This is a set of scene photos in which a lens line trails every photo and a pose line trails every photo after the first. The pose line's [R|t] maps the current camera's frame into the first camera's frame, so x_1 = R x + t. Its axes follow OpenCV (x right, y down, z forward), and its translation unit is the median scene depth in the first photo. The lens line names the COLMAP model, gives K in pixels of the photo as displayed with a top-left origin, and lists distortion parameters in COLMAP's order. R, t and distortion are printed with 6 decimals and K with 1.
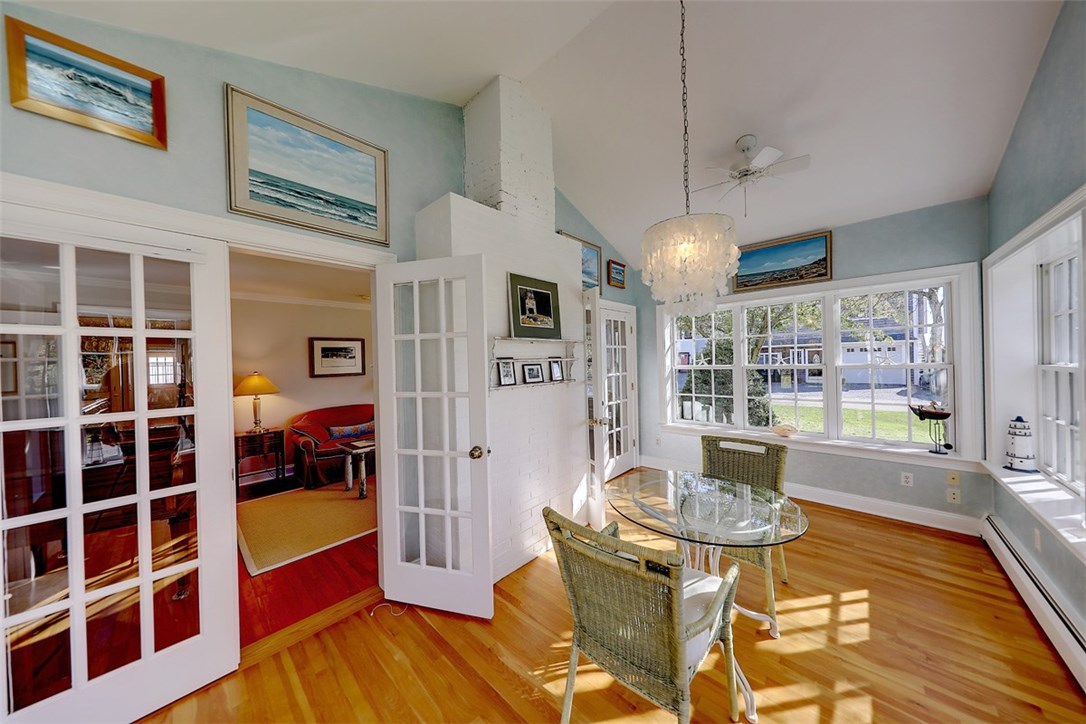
lens RADIAL K [[340.9, 0, 536.8], [0, 340.9, 361.9], [0, 0, 1]] dist [0.004340, -0.000419]
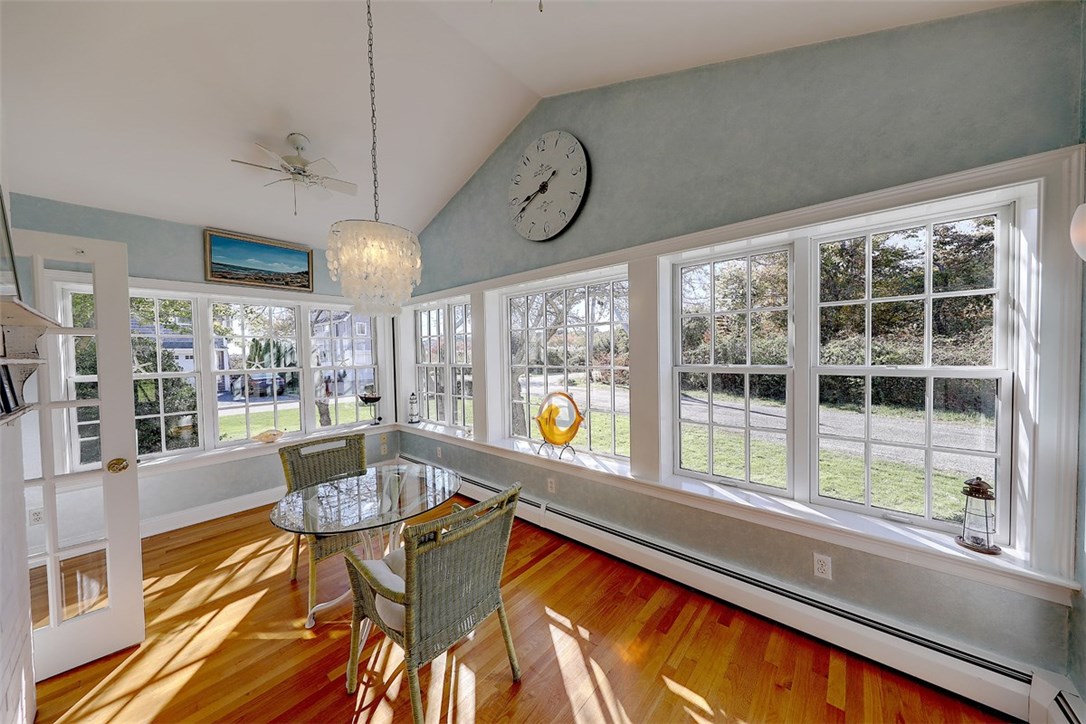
lens RADIAL K [[354.3, 0, 546.3], [0, 354.3, 361.8], [0, 0, 1]] dist [0.009688, -0.000458]
pose [[-0.051232, 0.000507, 0.998687, -0.416075], [0.025958, 0.999663, 0.000824, 0.010289], [-0.998349, 0.025966, -0.051228, 0.331327]]
